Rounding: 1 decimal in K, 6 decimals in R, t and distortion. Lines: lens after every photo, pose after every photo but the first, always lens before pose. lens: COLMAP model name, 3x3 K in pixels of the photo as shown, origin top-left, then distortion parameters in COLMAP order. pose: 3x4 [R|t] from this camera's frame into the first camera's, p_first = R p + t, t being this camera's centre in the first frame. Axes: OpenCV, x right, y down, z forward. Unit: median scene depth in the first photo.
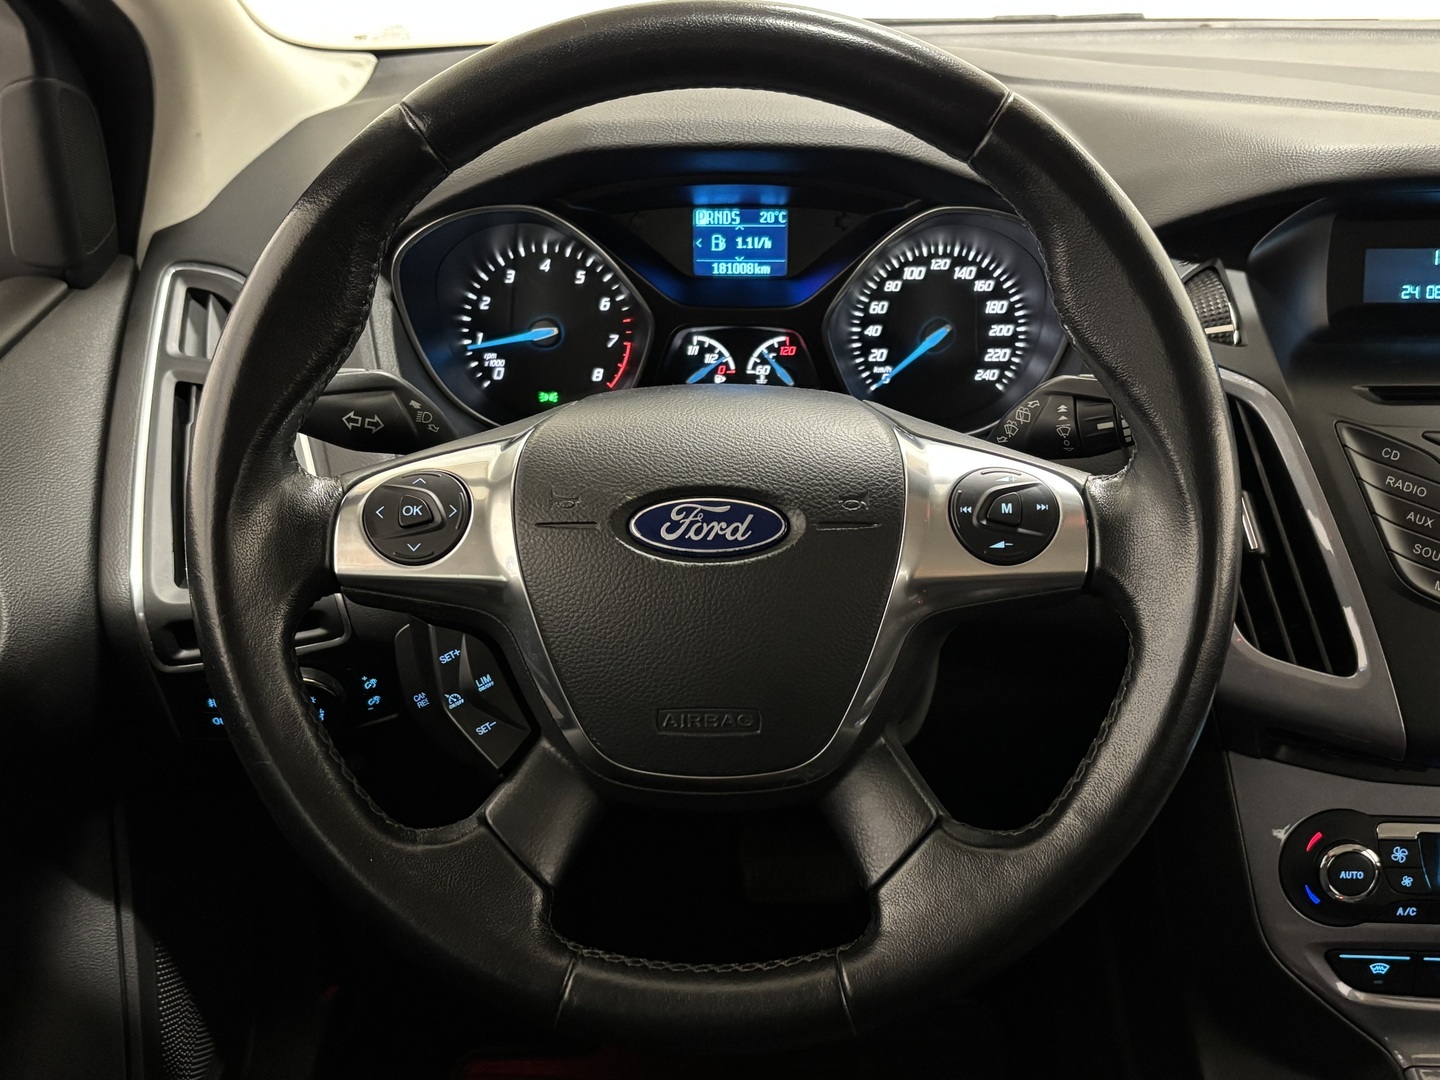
lens RADIAL K [[1607.4, 0, 720.0], [0, 1607.4, 540.0], [0, 0, 1]] dist [0.097482, -0.283306]
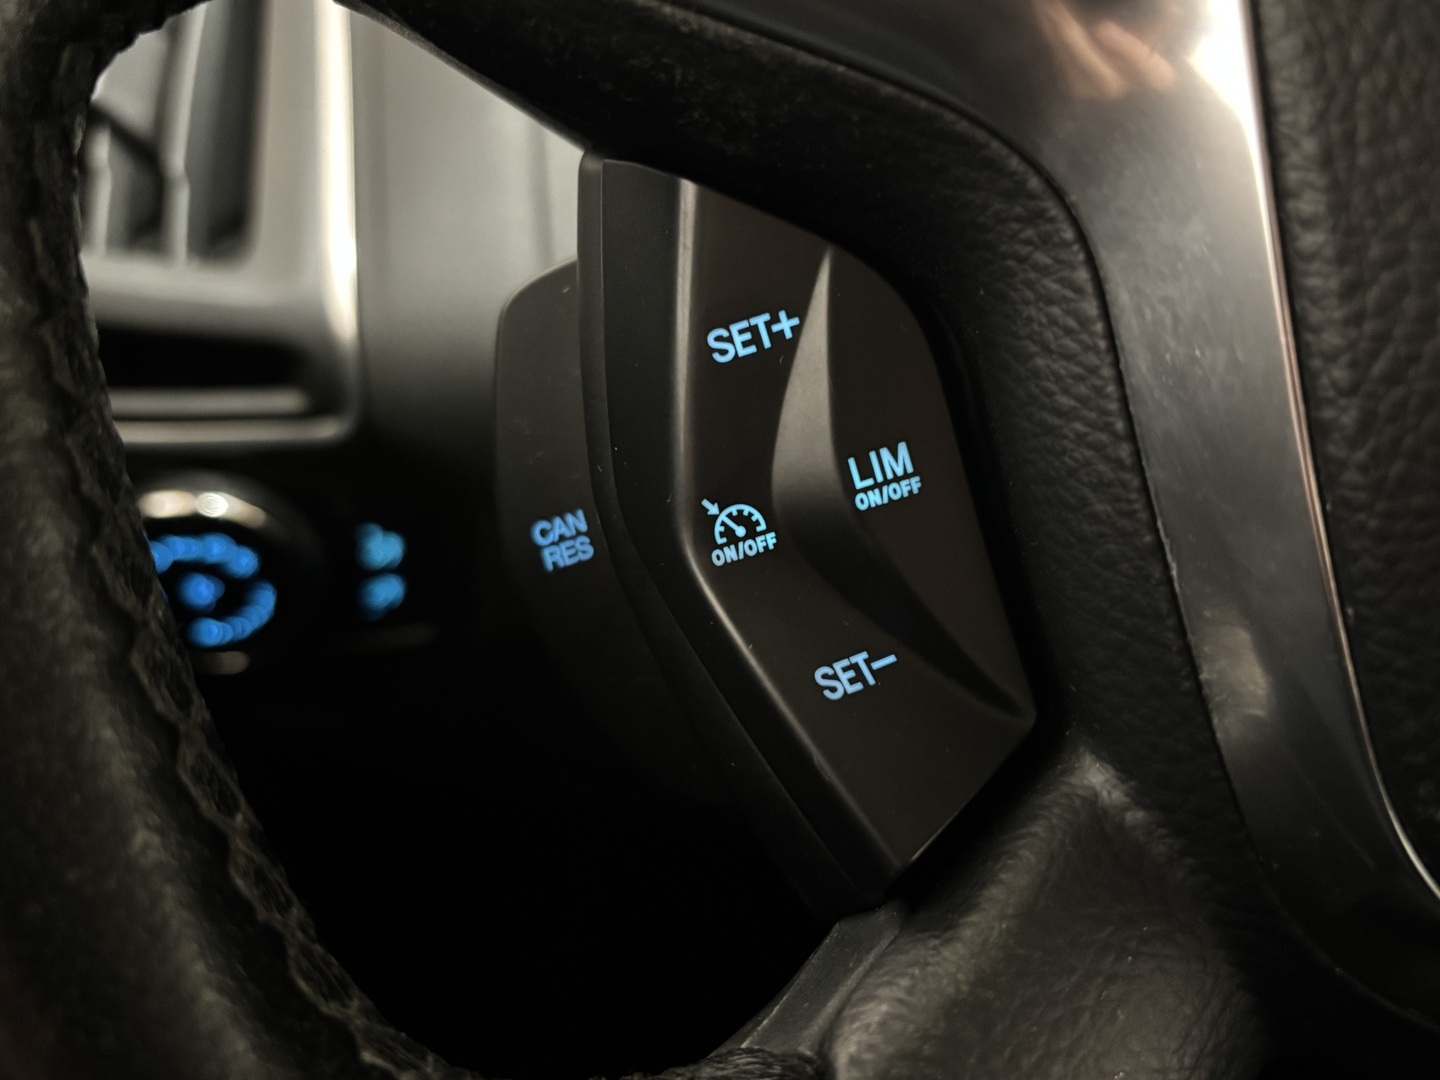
lens RADIAL K [[1347.6, 0, 720.0], [0, 1347.6, 540.0], [0, 0, 1]] dist [0.072194, 0.000045]
pose [[0.986685, 0.162277, 0.010924, -0.169272], [-0.161803, 0.986186, -0.035469, 0.107861], [-0.016529, 0.033229, 0.999311, 0.809437]]
